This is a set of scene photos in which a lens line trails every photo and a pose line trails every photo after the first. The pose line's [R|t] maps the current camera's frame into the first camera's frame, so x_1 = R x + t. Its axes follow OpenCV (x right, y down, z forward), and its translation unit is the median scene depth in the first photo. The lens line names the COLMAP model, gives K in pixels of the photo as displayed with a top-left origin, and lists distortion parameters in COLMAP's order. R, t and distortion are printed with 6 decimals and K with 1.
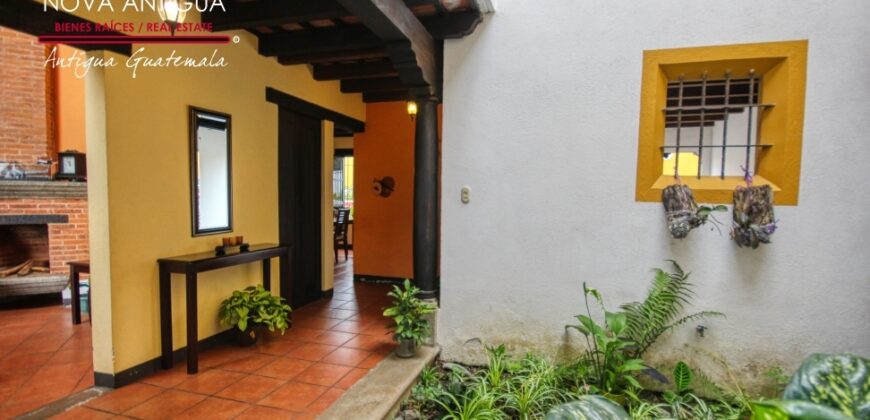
lens RADIAL K [[398.2, 0, 438.6], [0, 398.2, 210.8], [0, 0, 1]] dist [-0.010848, -0.003682]
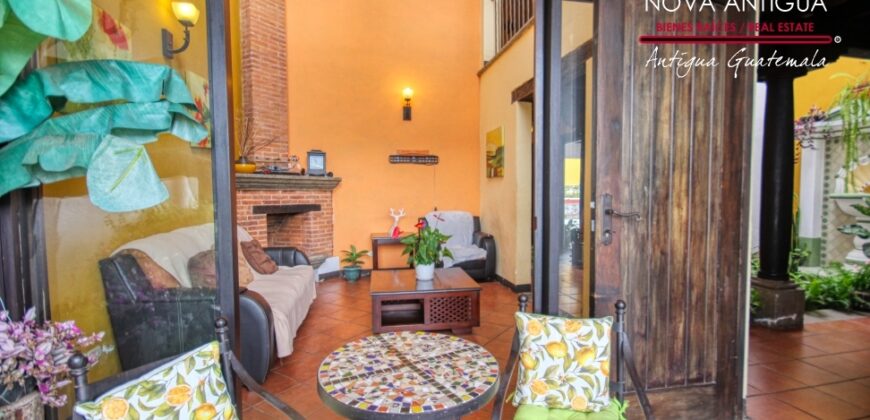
lens RADIAL K [[398.2, 0, 439.2], [0, 398.2, 214.6], [0, 0, 1]] dist [-0.010848, -0.003682]
pose [[0.868593, -0.047258, 0.493268, -1.232157], [0.040773, 0.998882, 0.023902, 0.028496], [-0.493846, -0.000649, 0.869549, -0.238121]]
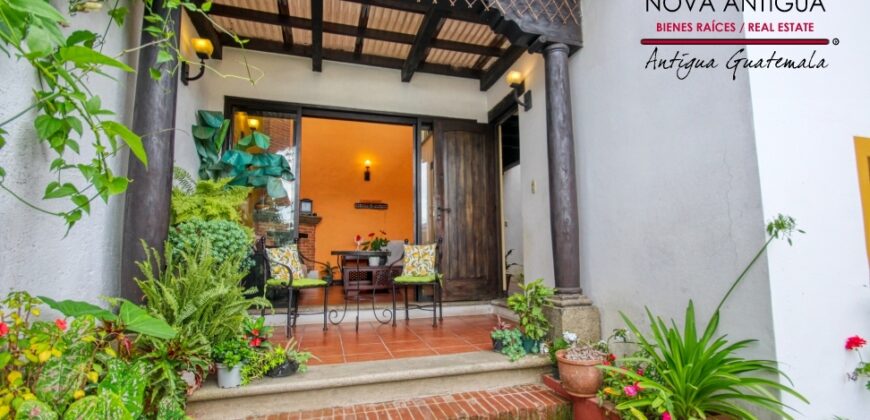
lens RADIAL K [[398.2, 0, 433.6], [0, 398.2, 211.3], [0, 0, 1]] dist [-0.010848, -0.003682]
pose [[0.828228, 0.042188, 0.558800, -1.494778], [0.048855, 0.987930, -0.146996, 0.206315], [-0.558257, 0.149047, 0.816170, -0.836607]]
